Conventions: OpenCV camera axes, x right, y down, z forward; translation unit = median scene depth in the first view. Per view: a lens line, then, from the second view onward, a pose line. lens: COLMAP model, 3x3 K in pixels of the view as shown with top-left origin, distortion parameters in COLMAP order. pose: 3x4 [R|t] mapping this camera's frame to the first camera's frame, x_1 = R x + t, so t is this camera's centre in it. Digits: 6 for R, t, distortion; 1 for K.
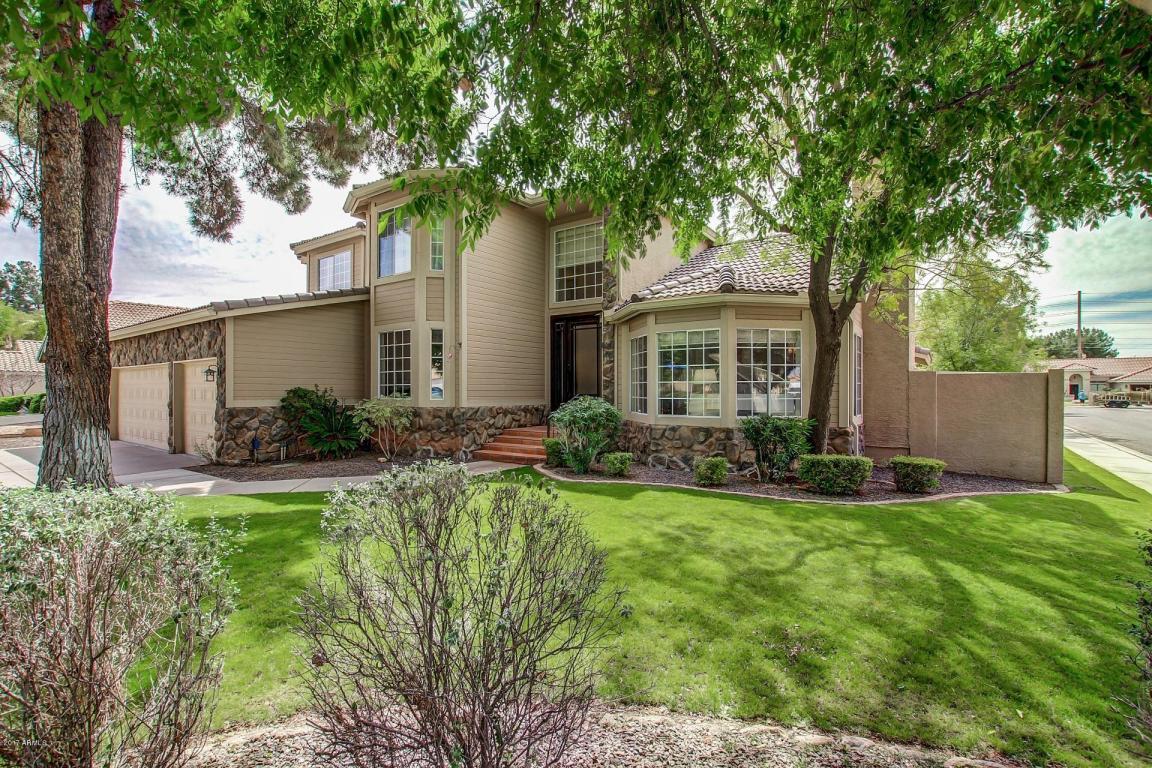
lens RADIAL K [[541.8, 0, 560.6], [0, 541.8, 383.5], [0, 0, 1]] dist [-0.028995, 0.000608]
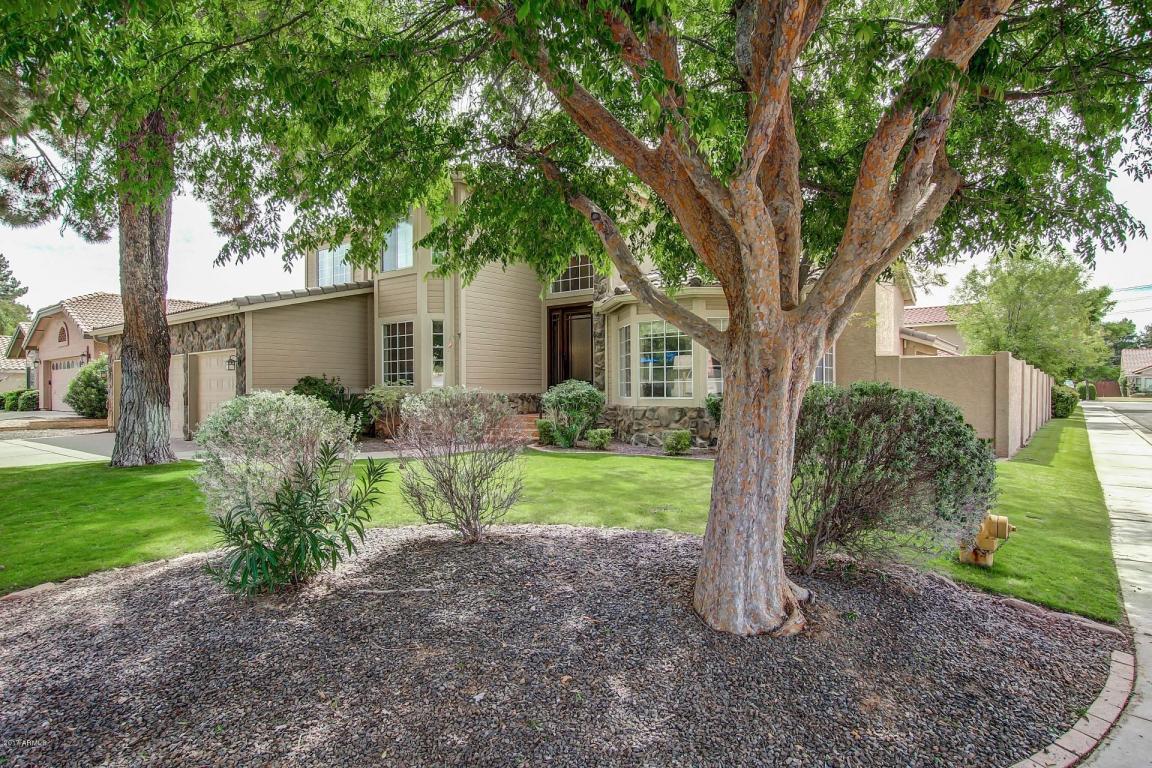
lens RADIAL K [[640.5, 0, 554.5], [0, 640.5, 384.1], [0, 0, 1]] dist [-0.017836, 0.000870]
pose [[0.999410, -0.005737, -0.033858, 0.047172], [0.005850, 0.999978, 0.003232, 0.023621], [0.033839, -0.003428, 0.999421, -0.274784]]
